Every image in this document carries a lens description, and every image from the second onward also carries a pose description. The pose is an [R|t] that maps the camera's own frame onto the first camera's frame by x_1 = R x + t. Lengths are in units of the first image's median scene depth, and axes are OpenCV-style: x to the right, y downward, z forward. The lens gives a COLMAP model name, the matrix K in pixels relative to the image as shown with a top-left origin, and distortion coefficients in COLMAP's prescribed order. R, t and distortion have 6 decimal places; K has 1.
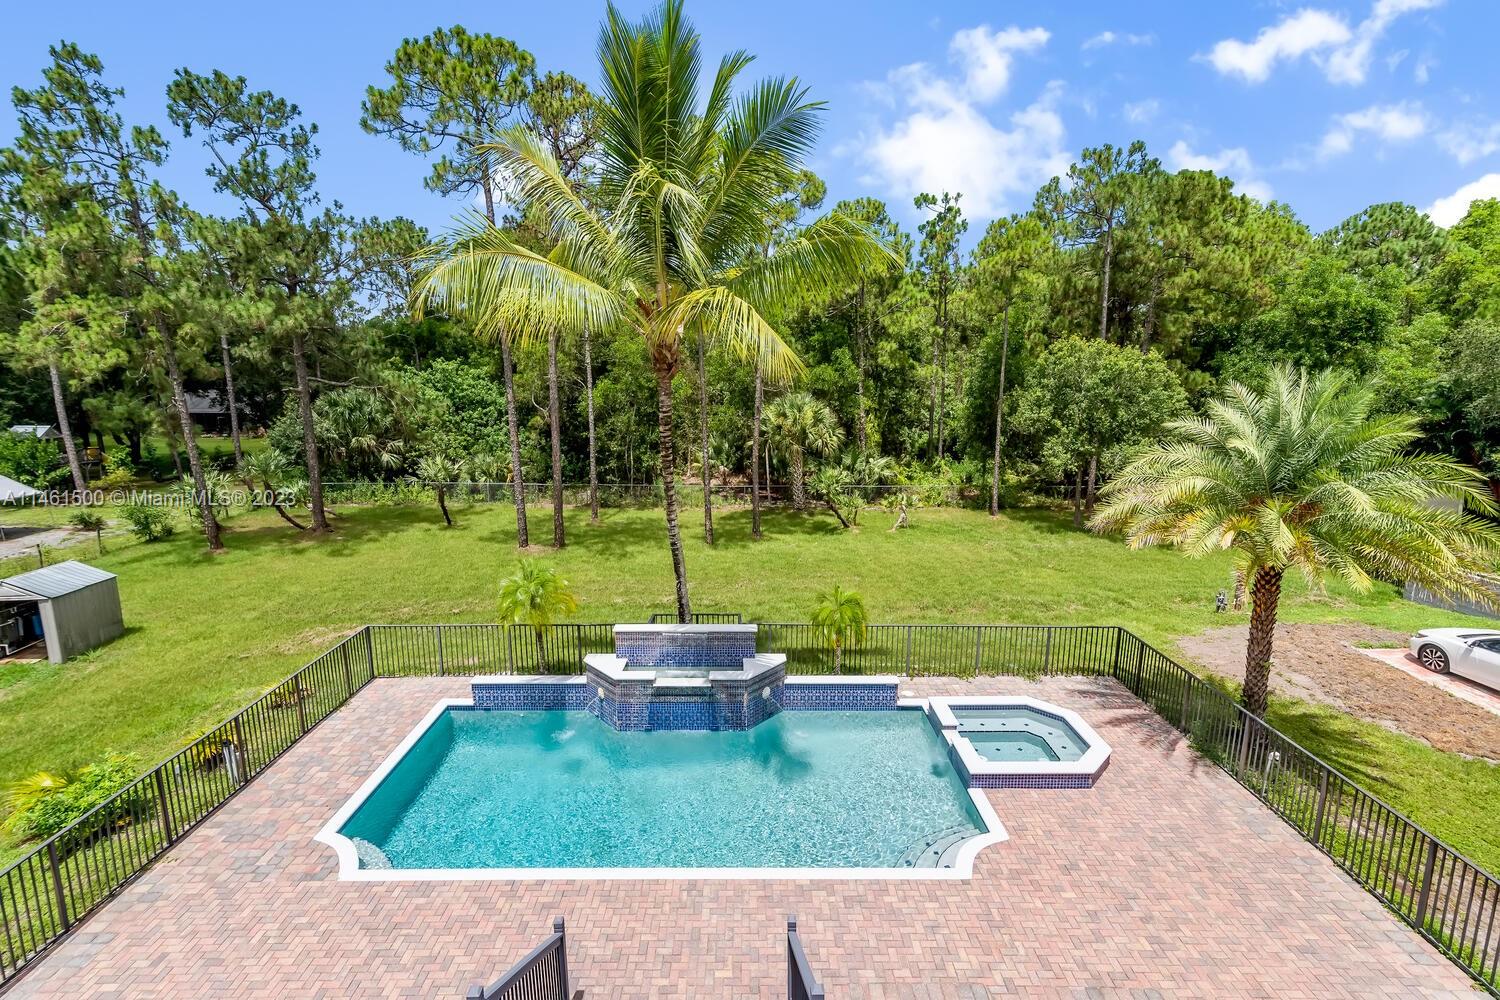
lens RADIAL K [[666.0, 0, 747.0], [0, 666.0, 514.2], [0, 0, 1]] dist [0.003351, -0.000682]
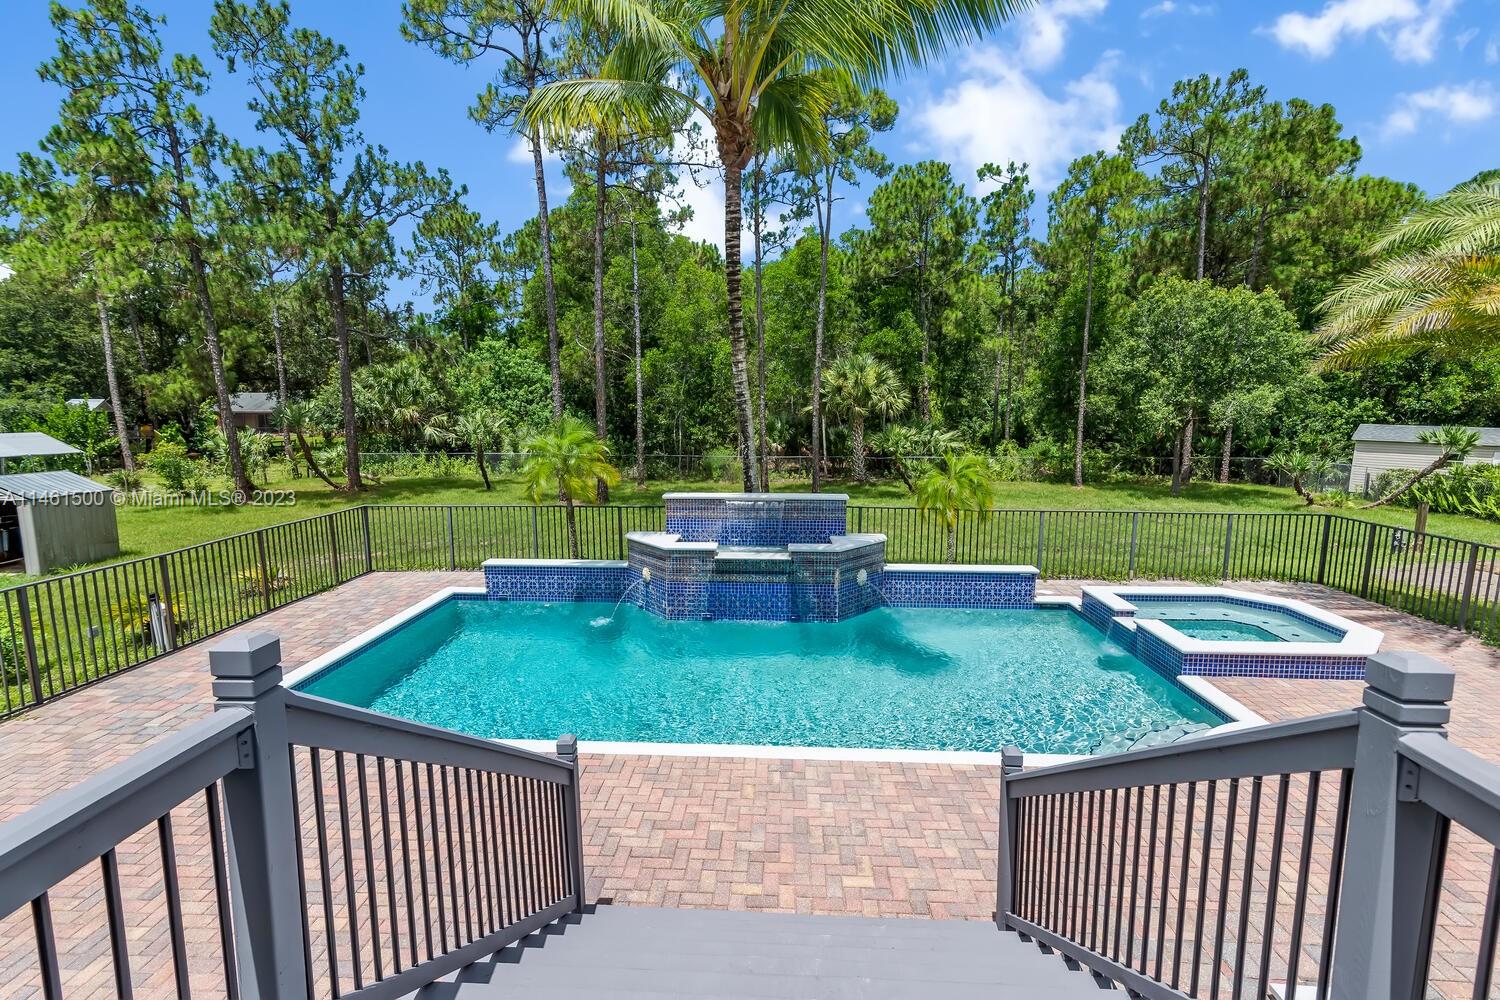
lens RADIAL K [[666.0, 0, 755.4], [0, 666.0, 506.3], [0, 0, 1]] dist [0.003351, -0.000682]
pose [[0.998490, 0.006671, -0.054526, -0.020892], [-0.008871, 0.999152, -0.040214, 0.088779], [0.054212, 0.040637, 0.997702, 0.094607]]
